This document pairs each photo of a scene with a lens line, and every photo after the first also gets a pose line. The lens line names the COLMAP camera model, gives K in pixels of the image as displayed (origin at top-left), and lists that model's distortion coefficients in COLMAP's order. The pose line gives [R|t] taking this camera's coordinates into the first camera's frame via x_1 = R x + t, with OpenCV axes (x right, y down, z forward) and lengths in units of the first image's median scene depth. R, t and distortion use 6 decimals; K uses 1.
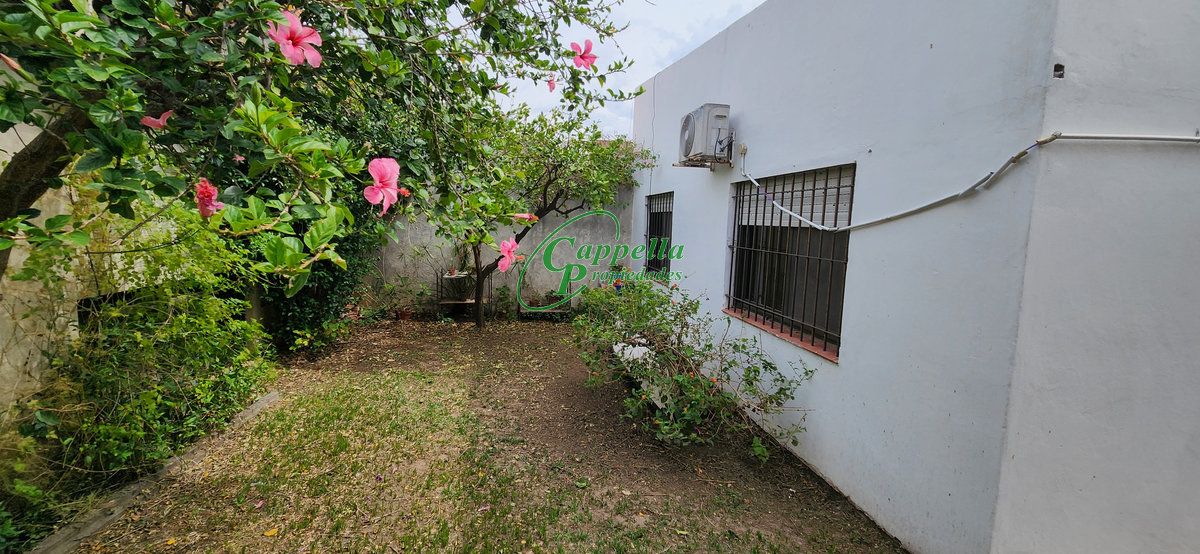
lens RADIAL K [[482.7, 0, 600.3], [0, 482.7, 268.6], [0, 0, 1]] dist [-0.000231, -0.000028]
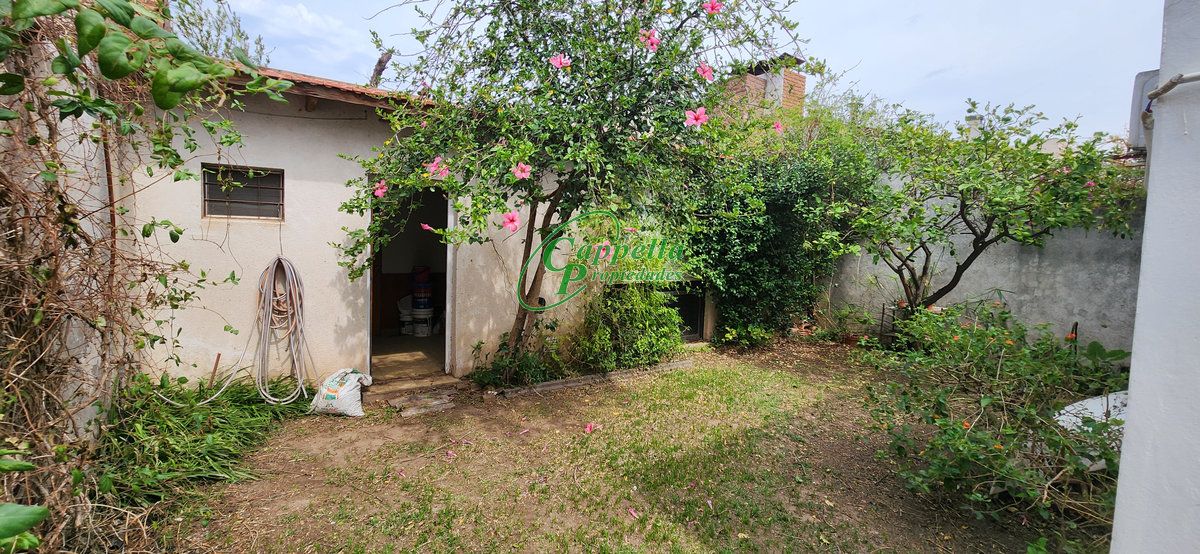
lens RADIAL K [[482.7, 0, 600.3], [0, 482.7, 268.6], [0, 0, 1]] dist [-0.000231, -0.000028]
pose [[0.455985, 0.031143, -0.889442, 0.605574], [-0.099660, 0.994889, -0.016258, 0.025932], [0.884390, 0.096055, 0.456758, 0.041396]]
